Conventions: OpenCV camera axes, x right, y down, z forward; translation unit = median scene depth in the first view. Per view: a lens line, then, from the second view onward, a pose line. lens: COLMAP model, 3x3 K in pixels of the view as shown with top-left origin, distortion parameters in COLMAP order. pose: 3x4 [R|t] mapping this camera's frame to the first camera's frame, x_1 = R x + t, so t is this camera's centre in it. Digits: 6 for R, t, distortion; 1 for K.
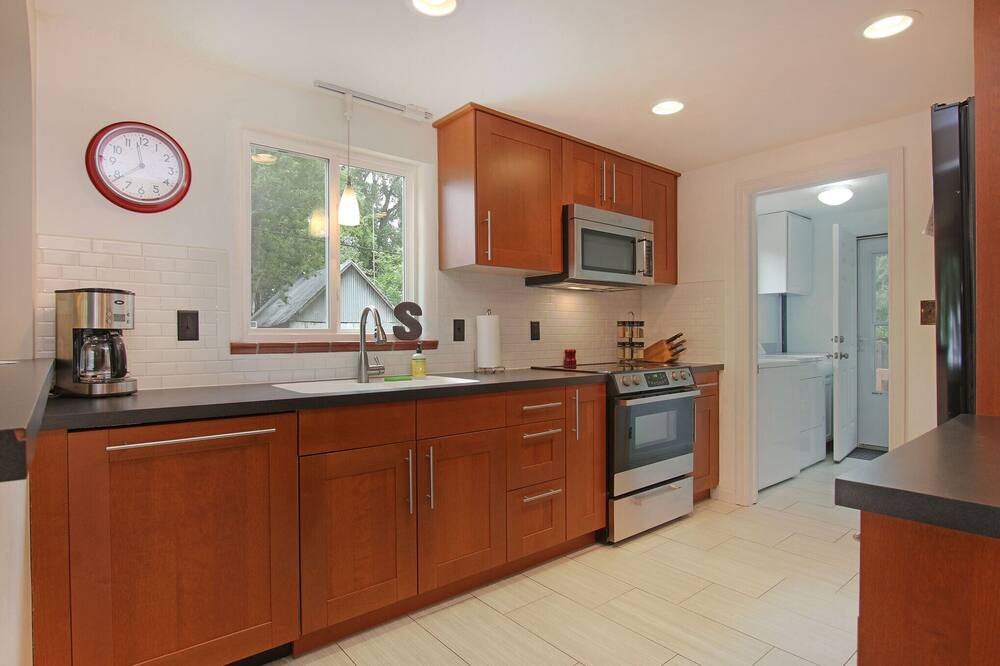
lens RADIAL K [[533.3, 0, 502.7], [0, 533.3, 334.4], [0, 0, 1]] dist [-0.033145, 0.000121]
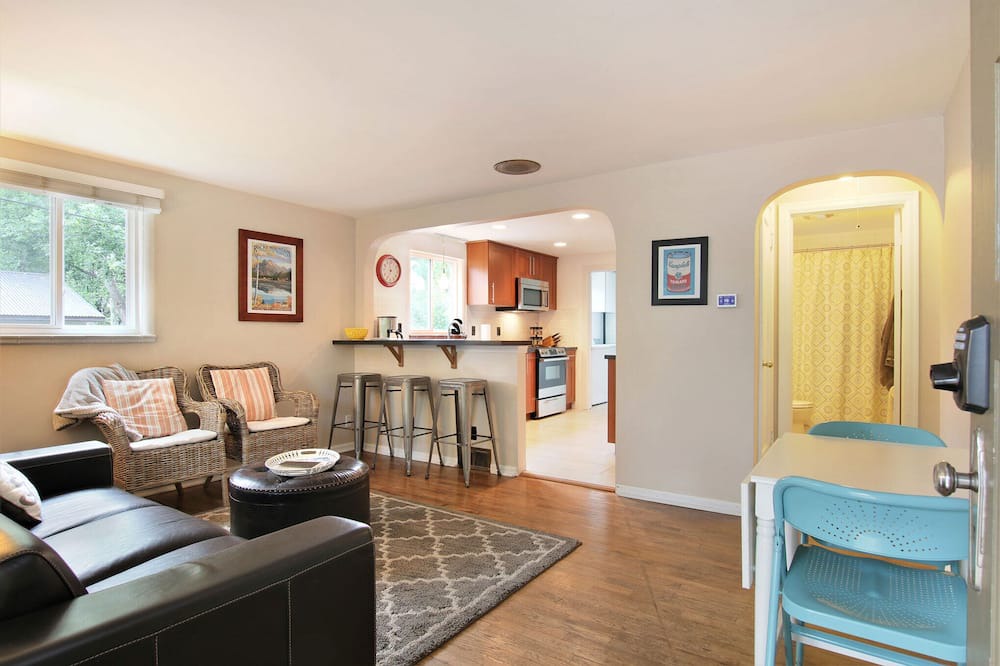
lens RADIAL K [[533.3, 0, 499.1], [0, 533.3, 334.9], [0, 0, 1]] dist [-0.033145, 0.000121]
pose [[0.960279, 0.005838, 0.278982, -0.572587], [-0.005751, 0.999983, -0.001127, 0.011320], [-0.278984, -0.000522, 0.960296, -1.154618]]
